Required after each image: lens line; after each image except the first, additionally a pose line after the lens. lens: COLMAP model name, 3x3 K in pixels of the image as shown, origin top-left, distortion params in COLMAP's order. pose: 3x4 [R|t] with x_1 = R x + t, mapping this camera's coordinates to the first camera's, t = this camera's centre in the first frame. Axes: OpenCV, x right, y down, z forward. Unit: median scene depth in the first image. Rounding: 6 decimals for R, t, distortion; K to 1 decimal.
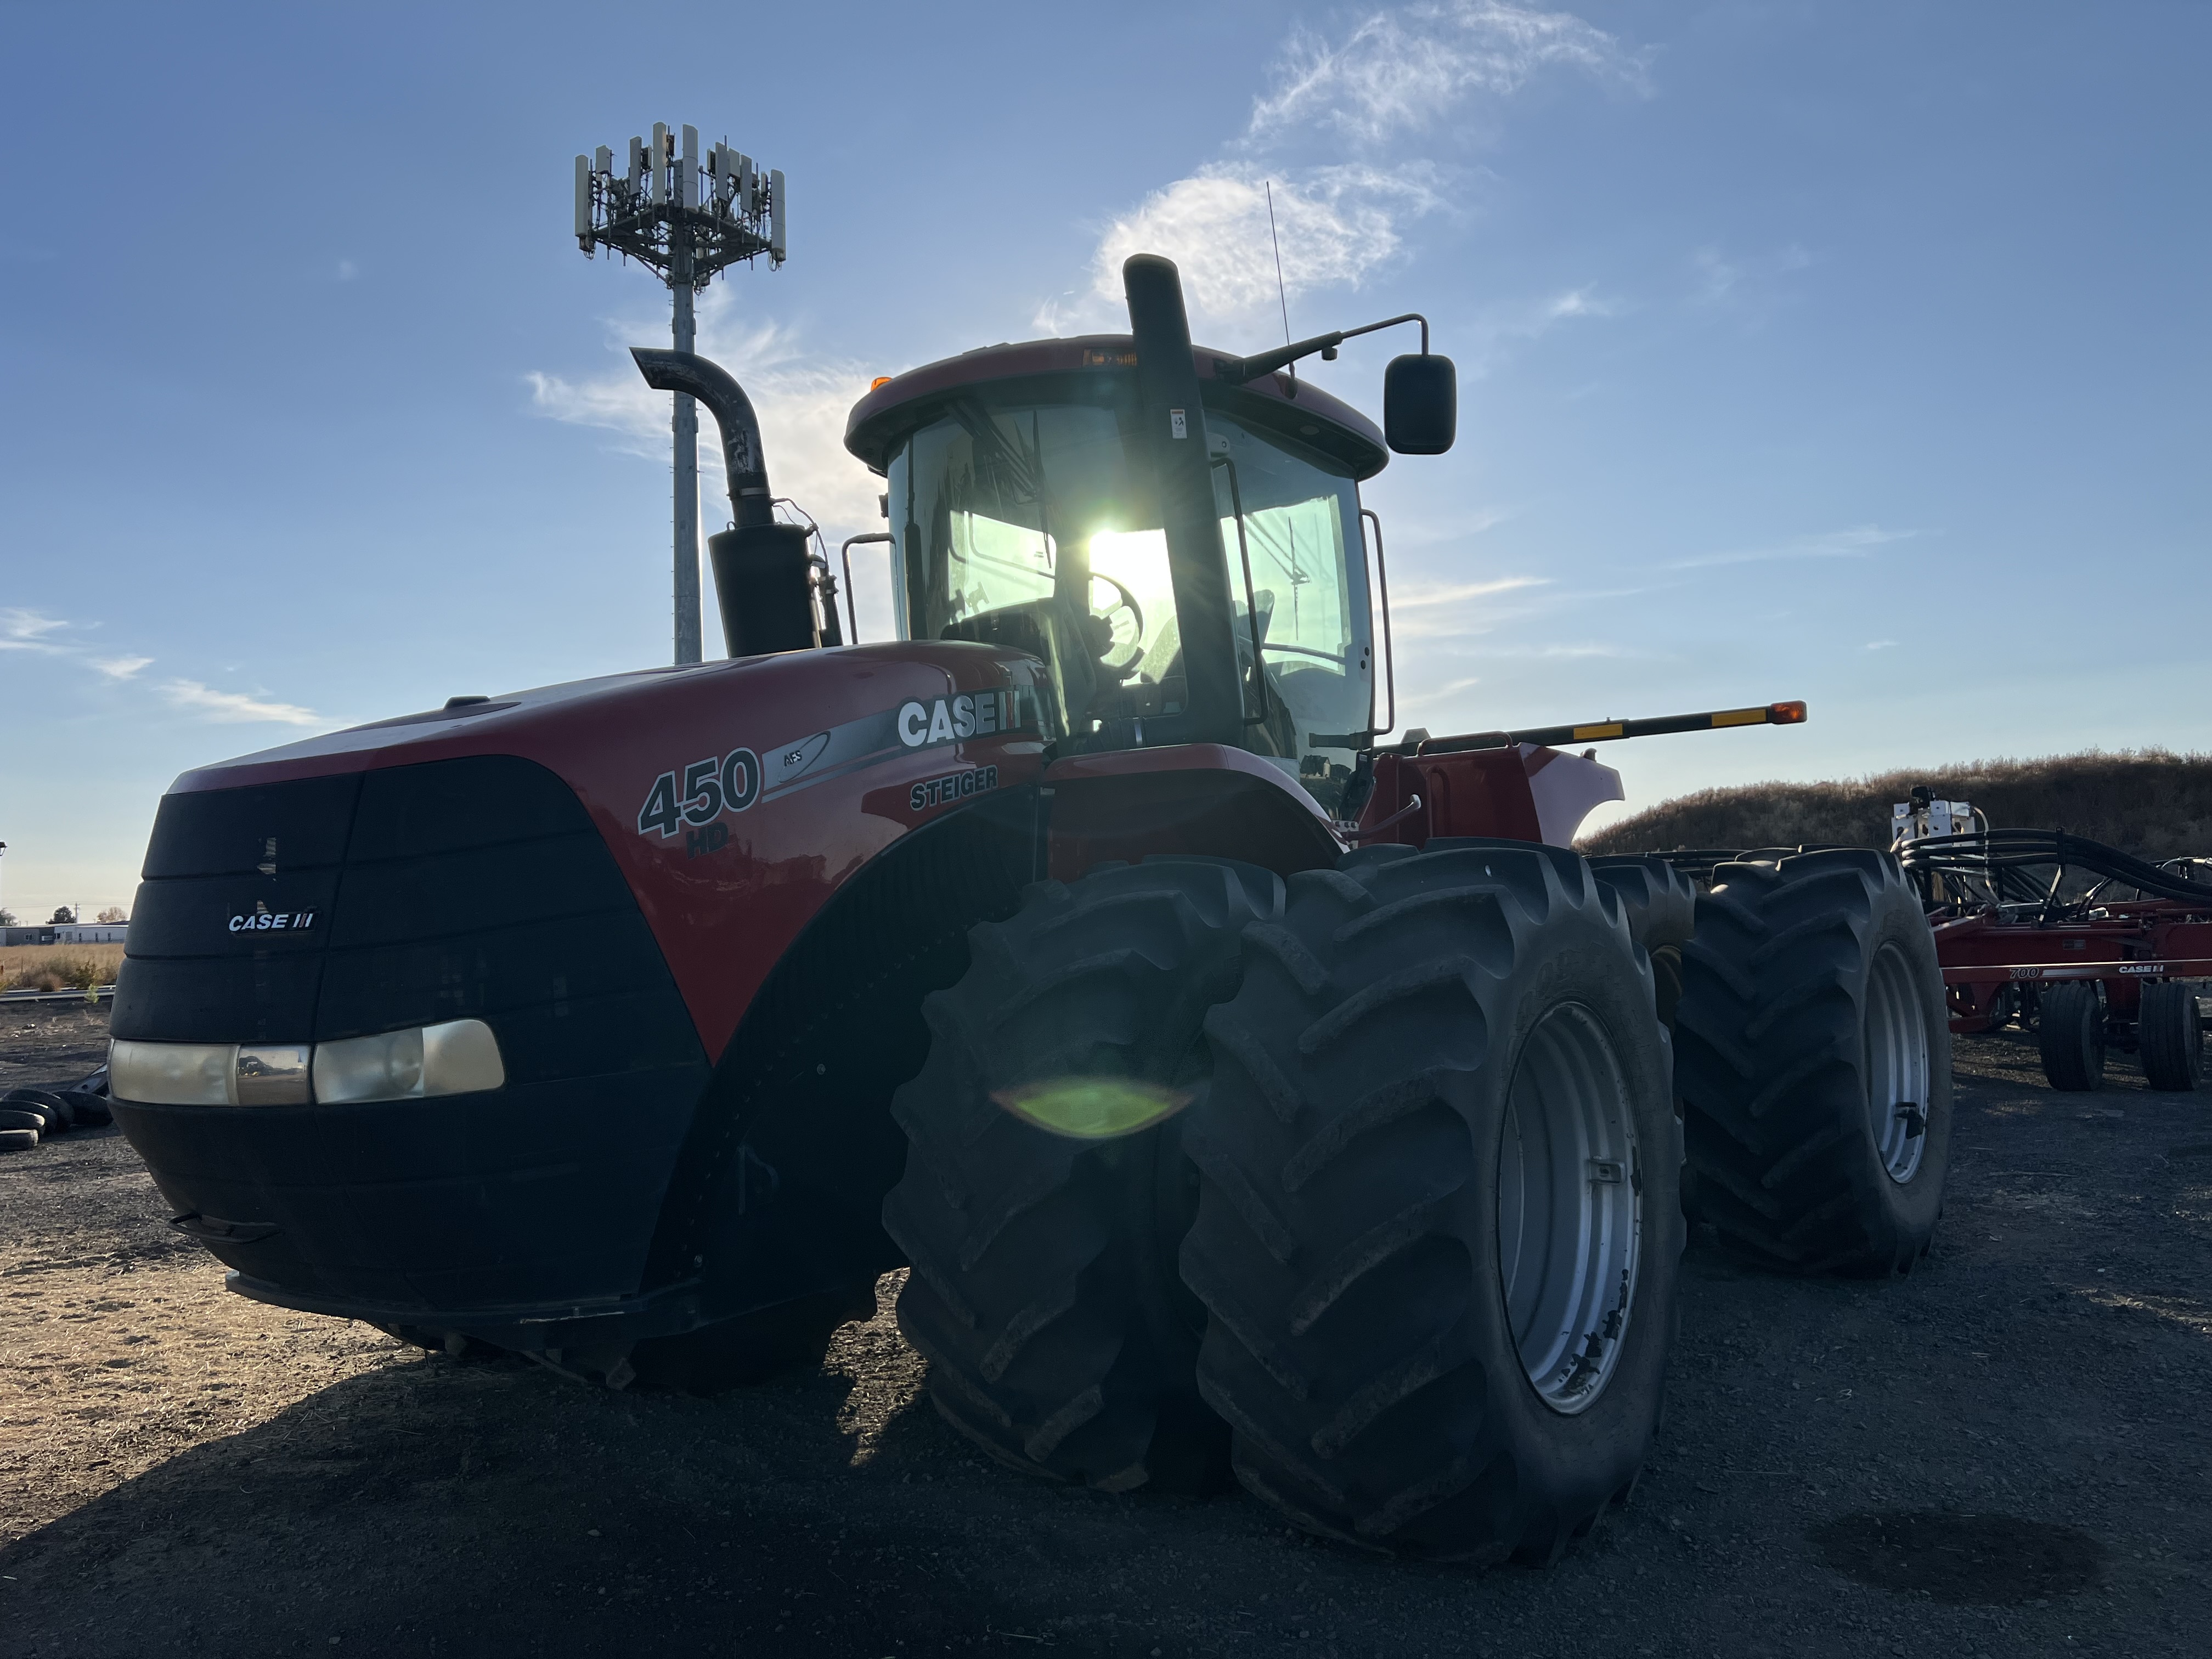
lens RADIAL K [[1655.2, 0, 1104.9], [0, 1655.2, 825.5], [0, 0, 1]] dist [0.073911, -0.071462]
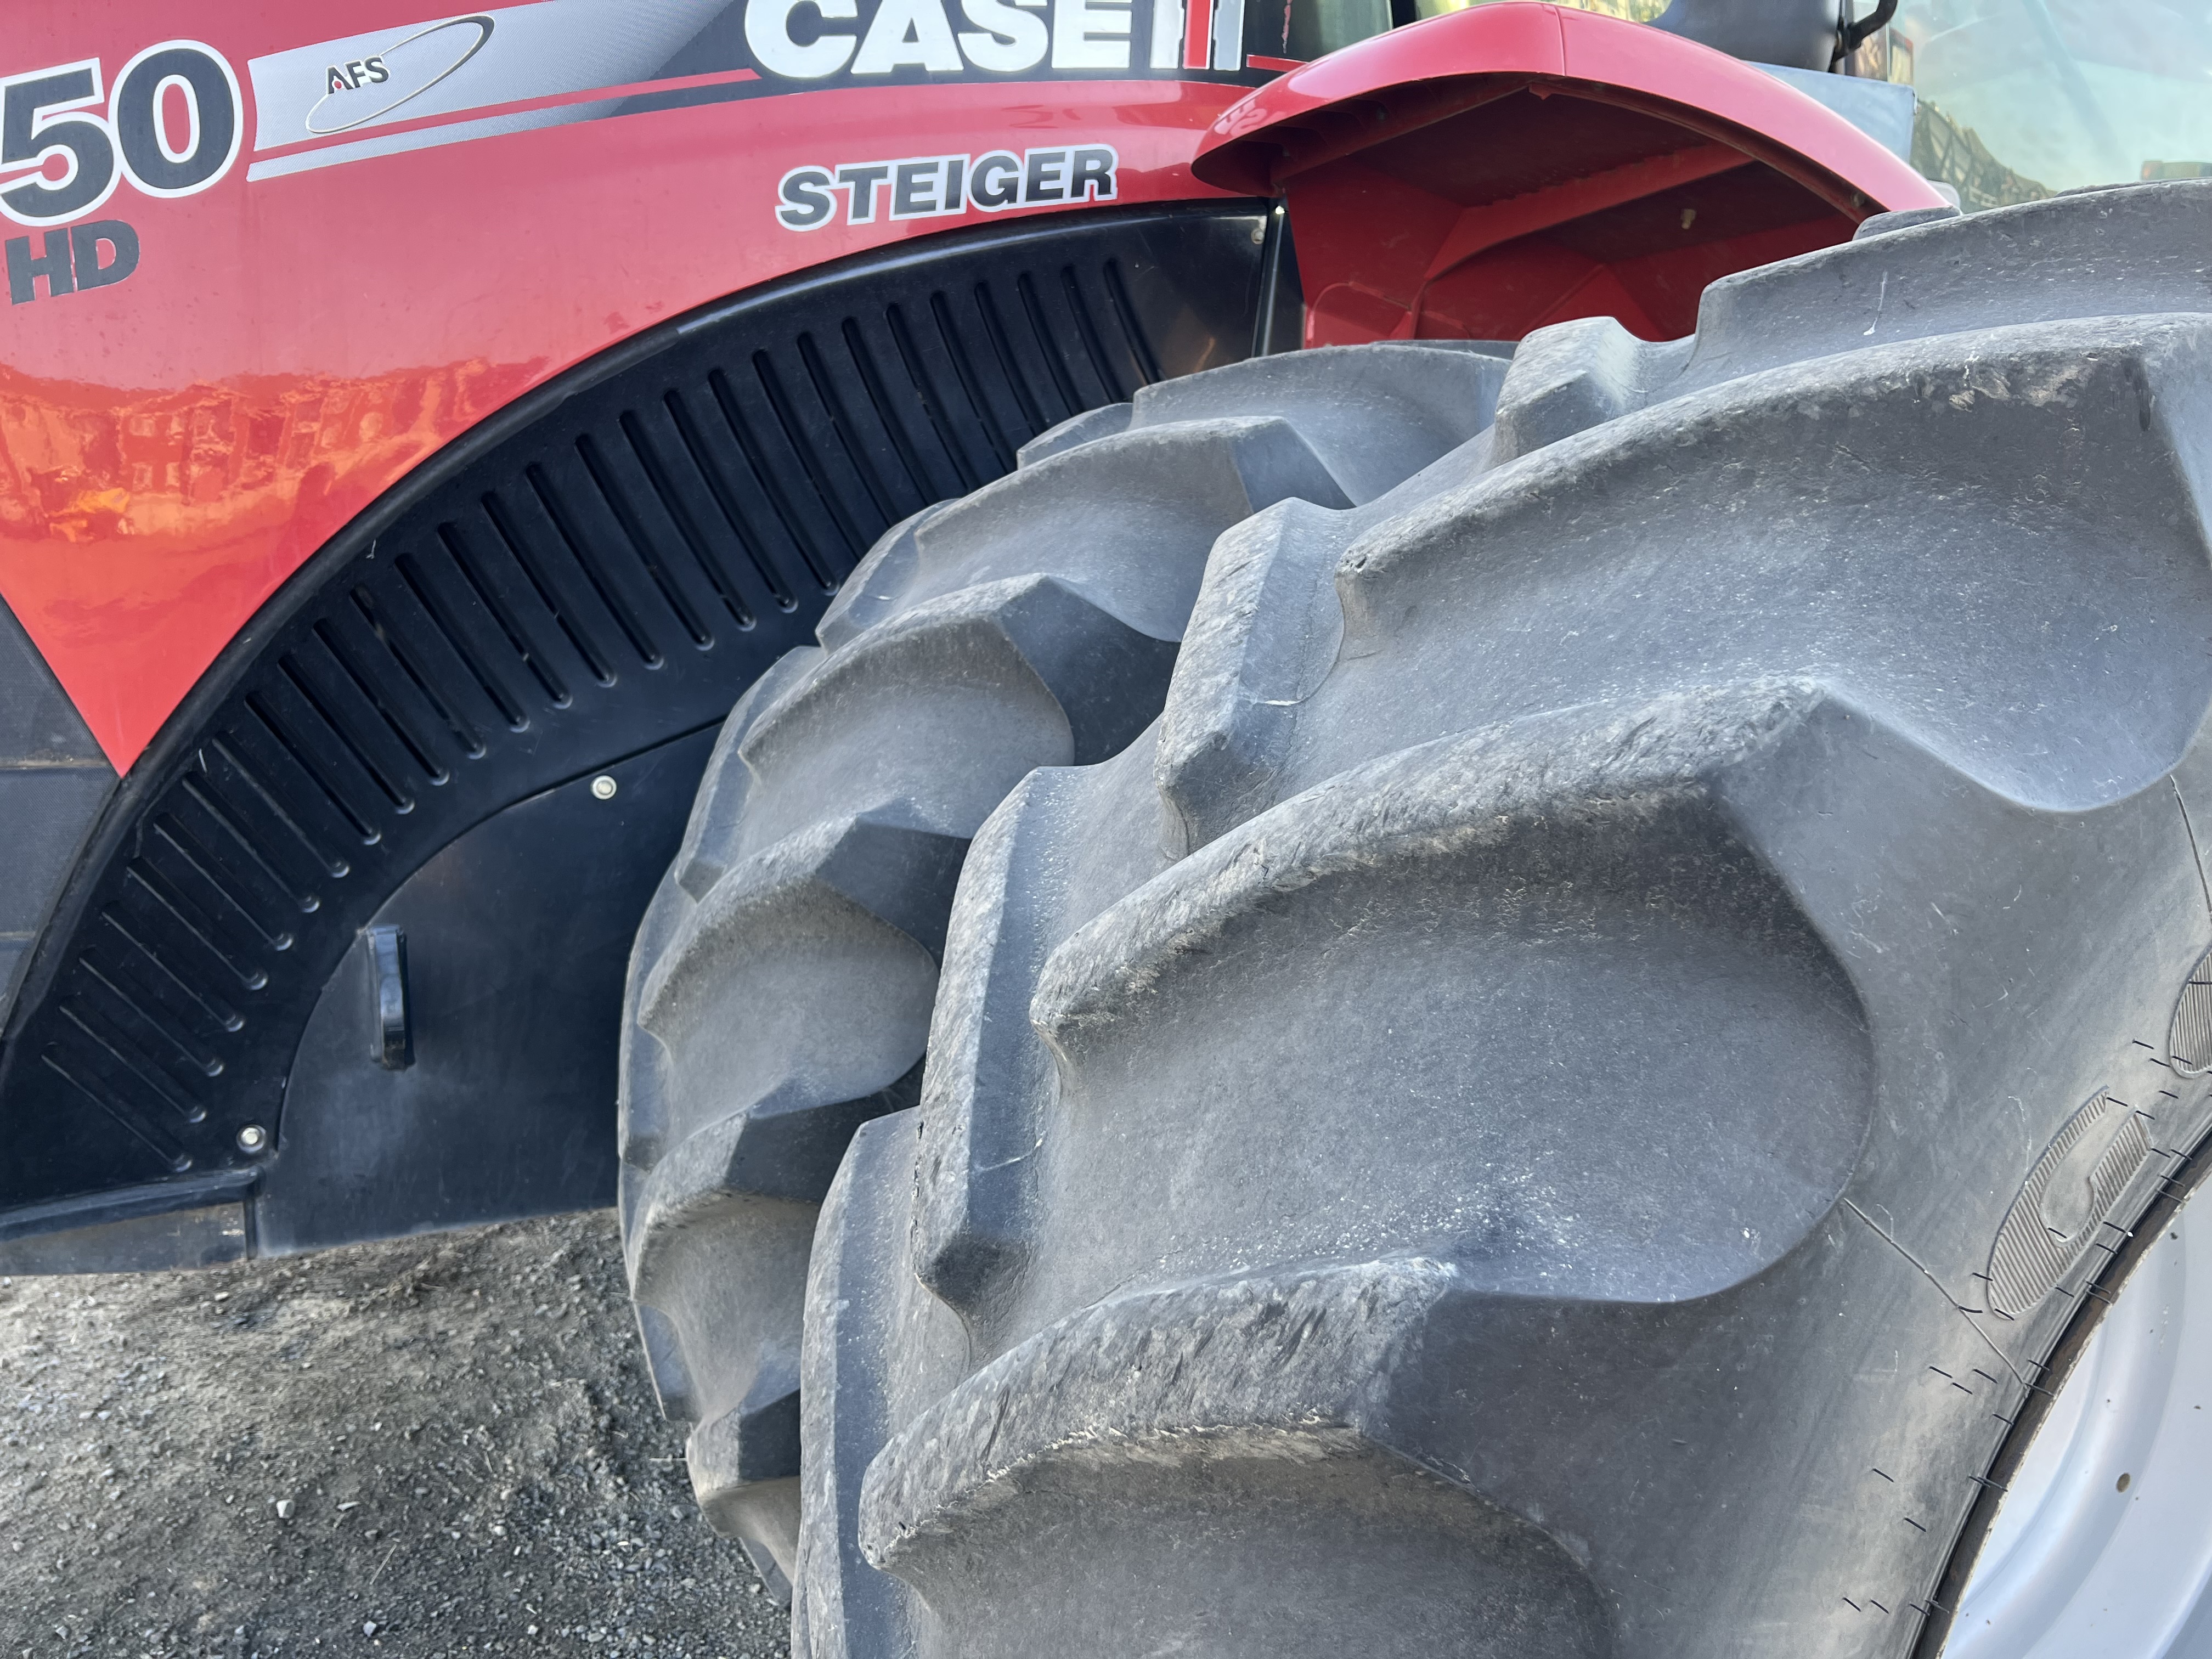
lens RADIAL K [[1655.2, 0, 1104.9], [0, 1655.2, 825.5], [0, 0, 1]] dist [0.073911, -0.071462]
pose [[0.851013, 0.127049, -0.509544, 0.228237], [-0.009898, 0.974002, 0.226325, 0.048825], [0.525051, -0.187562, 0.830146, 0.731310]]
